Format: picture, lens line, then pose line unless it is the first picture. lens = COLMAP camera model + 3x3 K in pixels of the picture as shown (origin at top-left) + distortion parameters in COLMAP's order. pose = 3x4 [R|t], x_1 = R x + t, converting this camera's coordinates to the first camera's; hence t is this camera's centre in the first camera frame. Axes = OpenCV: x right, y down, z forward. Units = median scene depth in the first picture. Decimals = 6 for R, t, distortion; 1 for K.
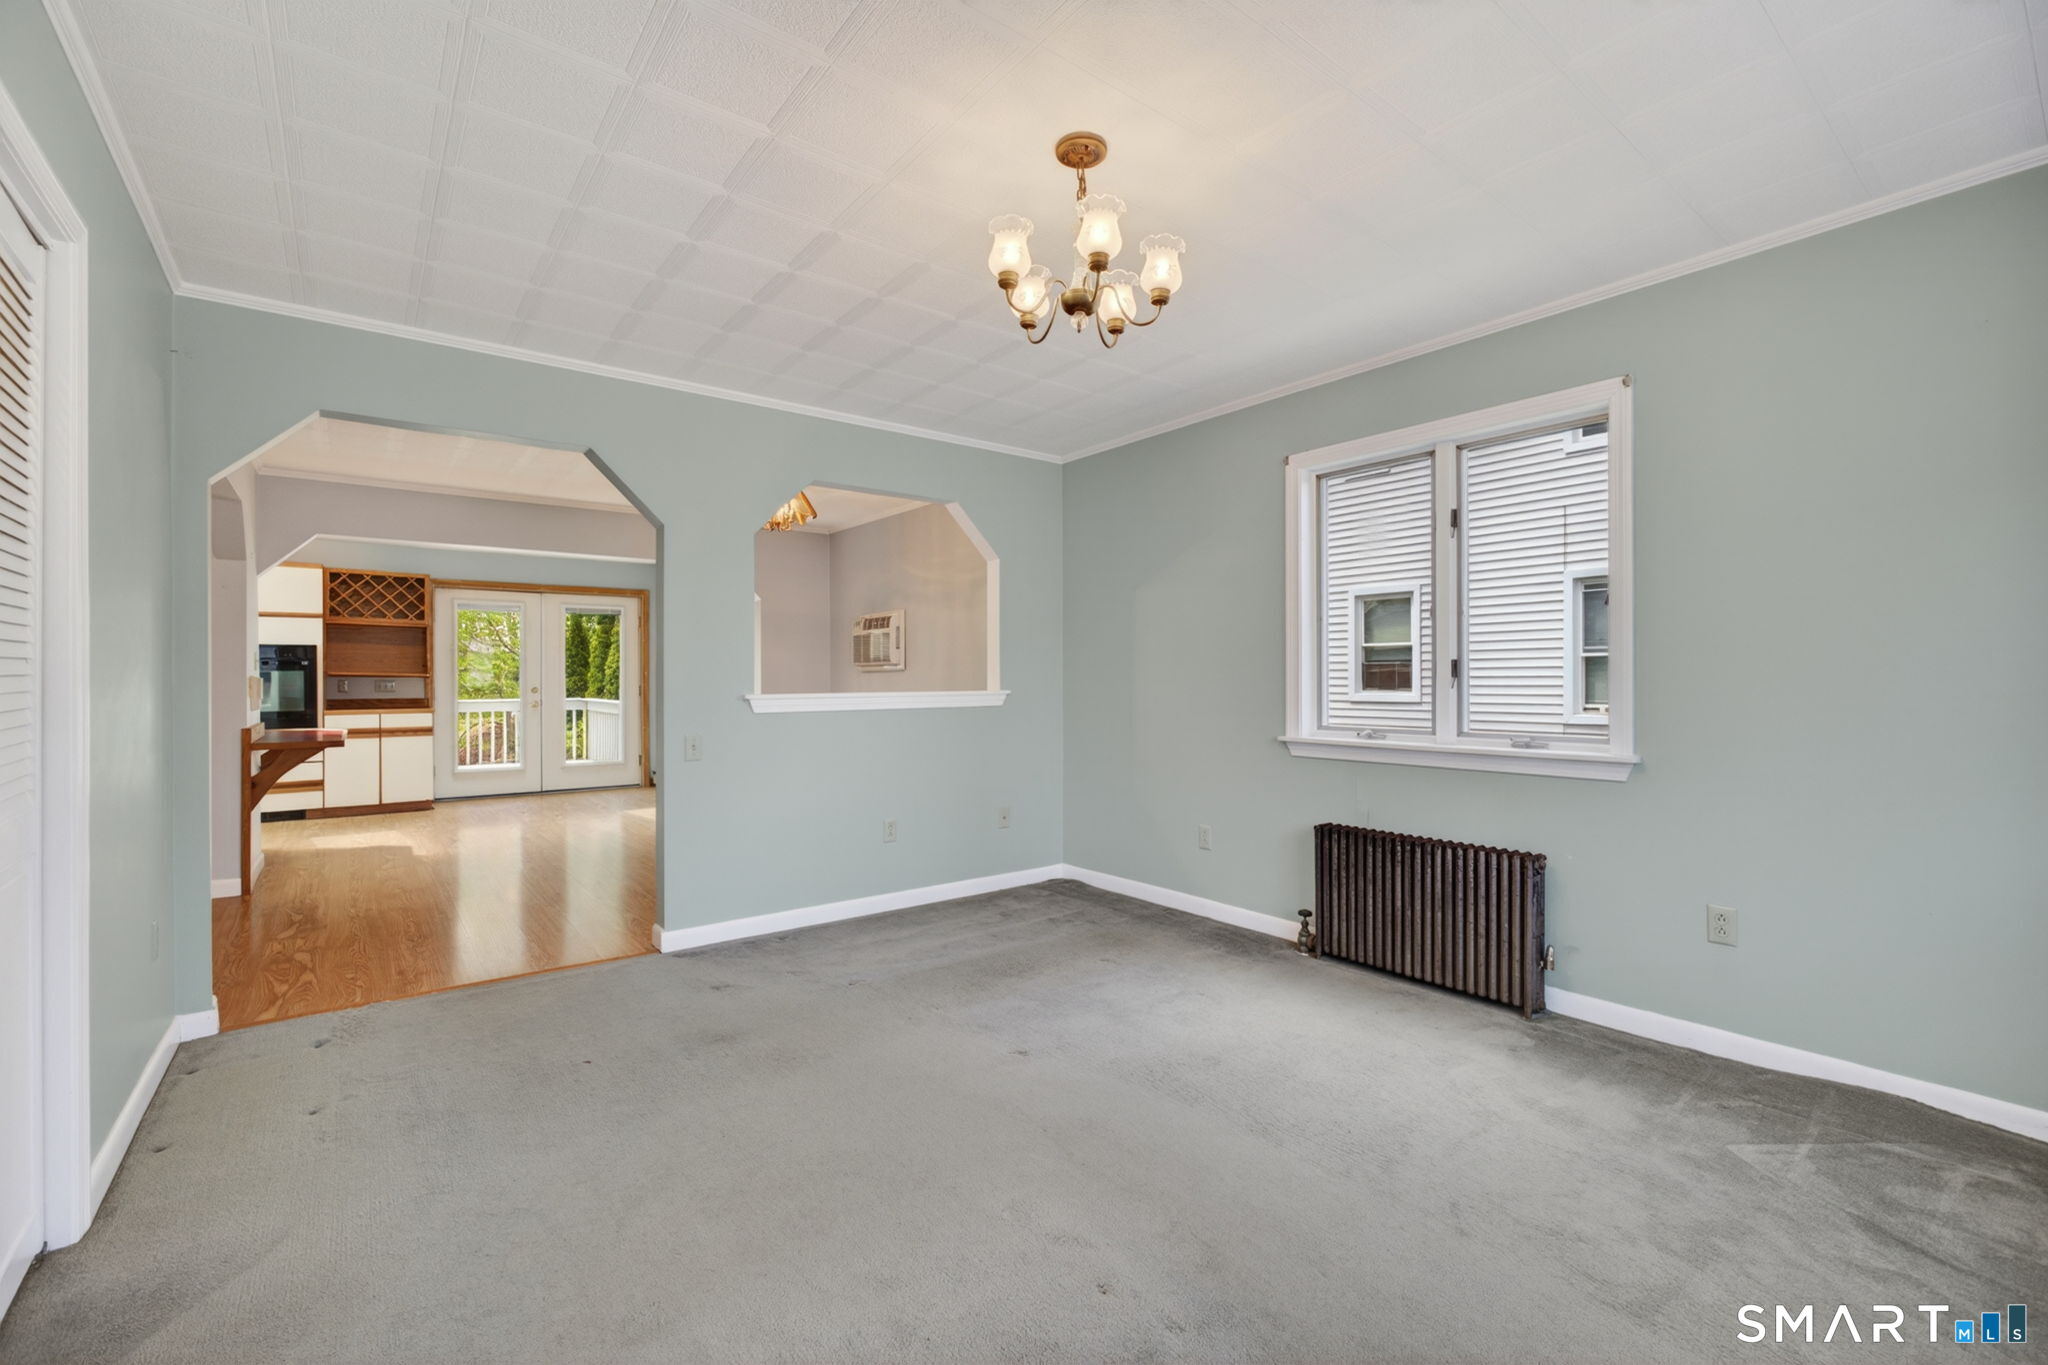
lens RADIAL K [[873.9, 0, 1008.6], [0, 873.9, 684.2], [0, 0, 1]] dist [-0.007513, 0.000029]
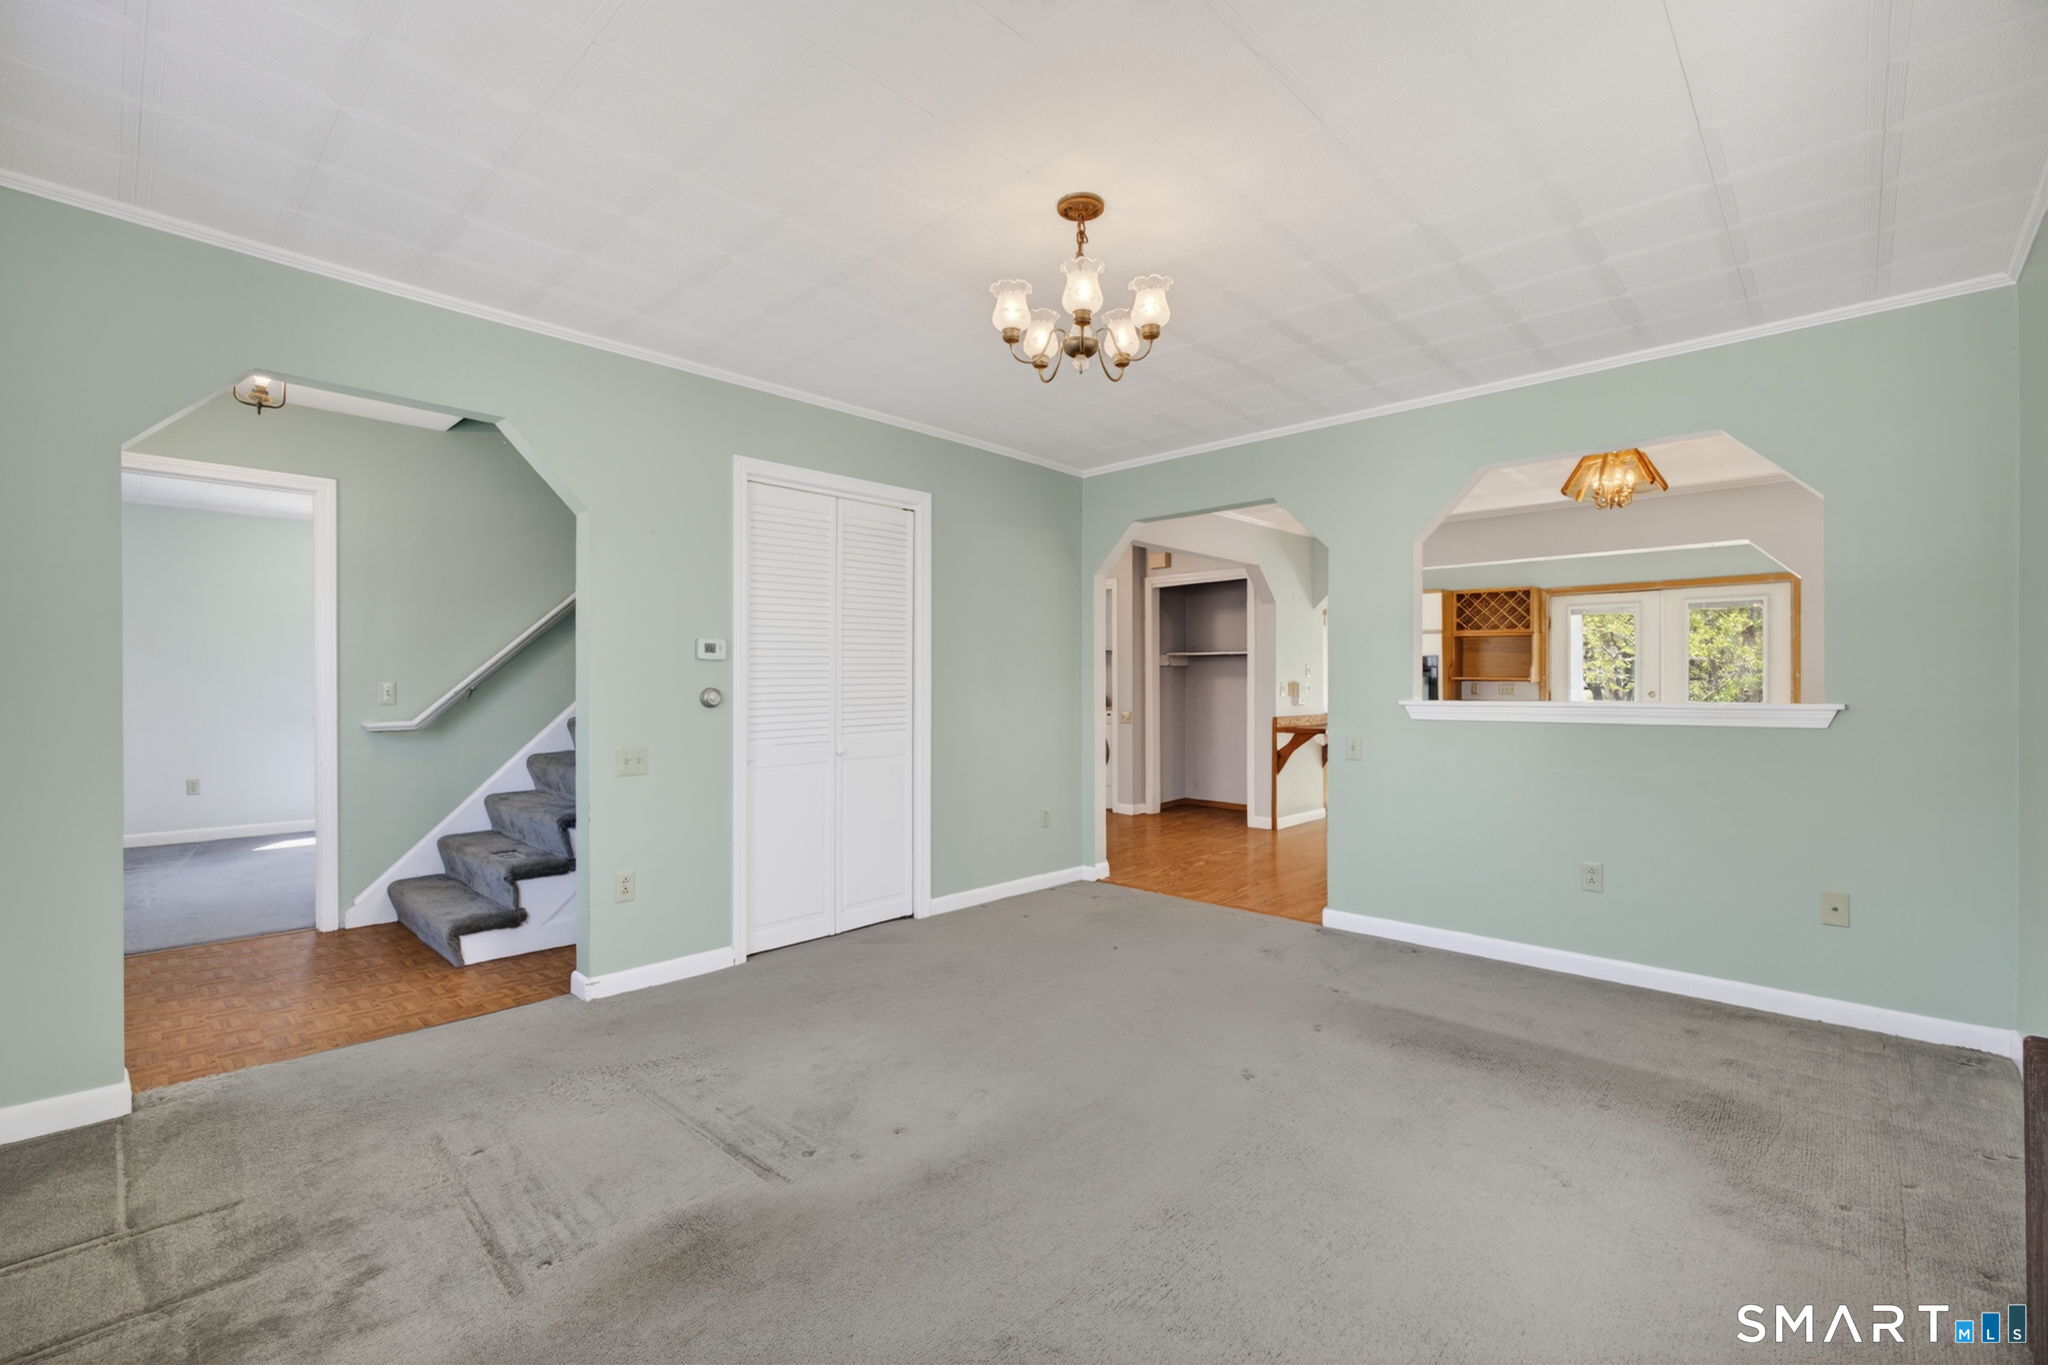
lens RADIAL K [[875.4, 0, 1031.7], [0, 875.4, 686.2], [0, 0, 1]] dist [-0.011920, -0.000075]
pose [[0.169190, 0.005267, -0.985569, 0.339704], [-0.008107, 0.999959, 0.003952, -0.001956], [0.985550, 0.007321, 0.169226, 0.239437]]
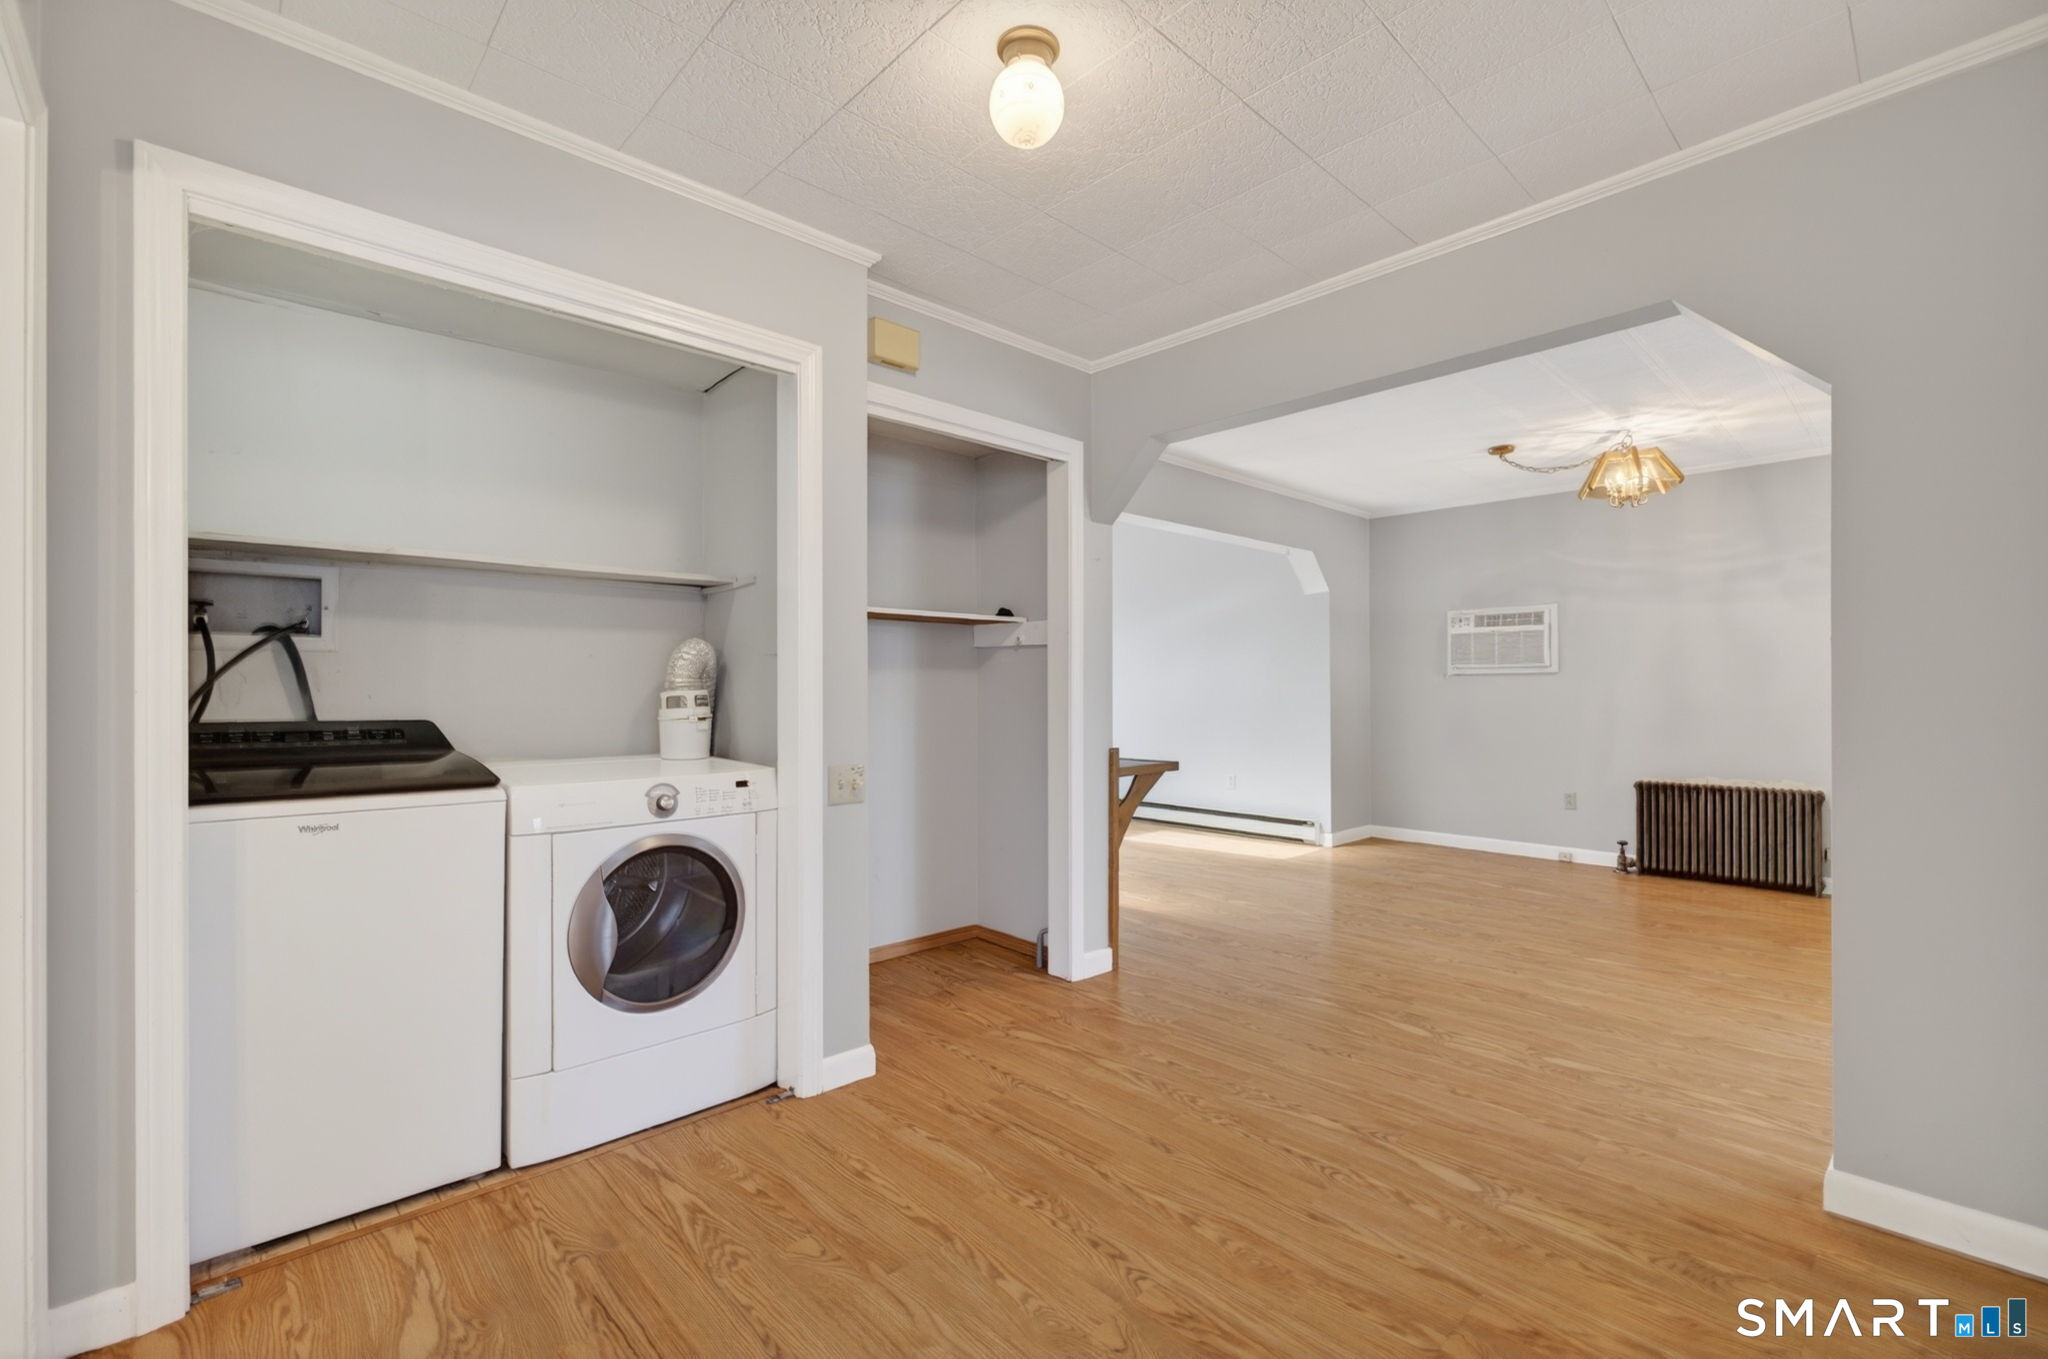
lens RADIAL K [[875.4, 0, 1031.7], [0, 875.4, 683.2], [0, 0, 1]] dist [-0.011920, -0.000075]
pose [[0.994202, 0.000841, 0.107524, -0.693010], [-0.000269, 0.999986, -0.005327, -0.000790], [-0.107527, 0.005268, 0.994188, 0.168836]]
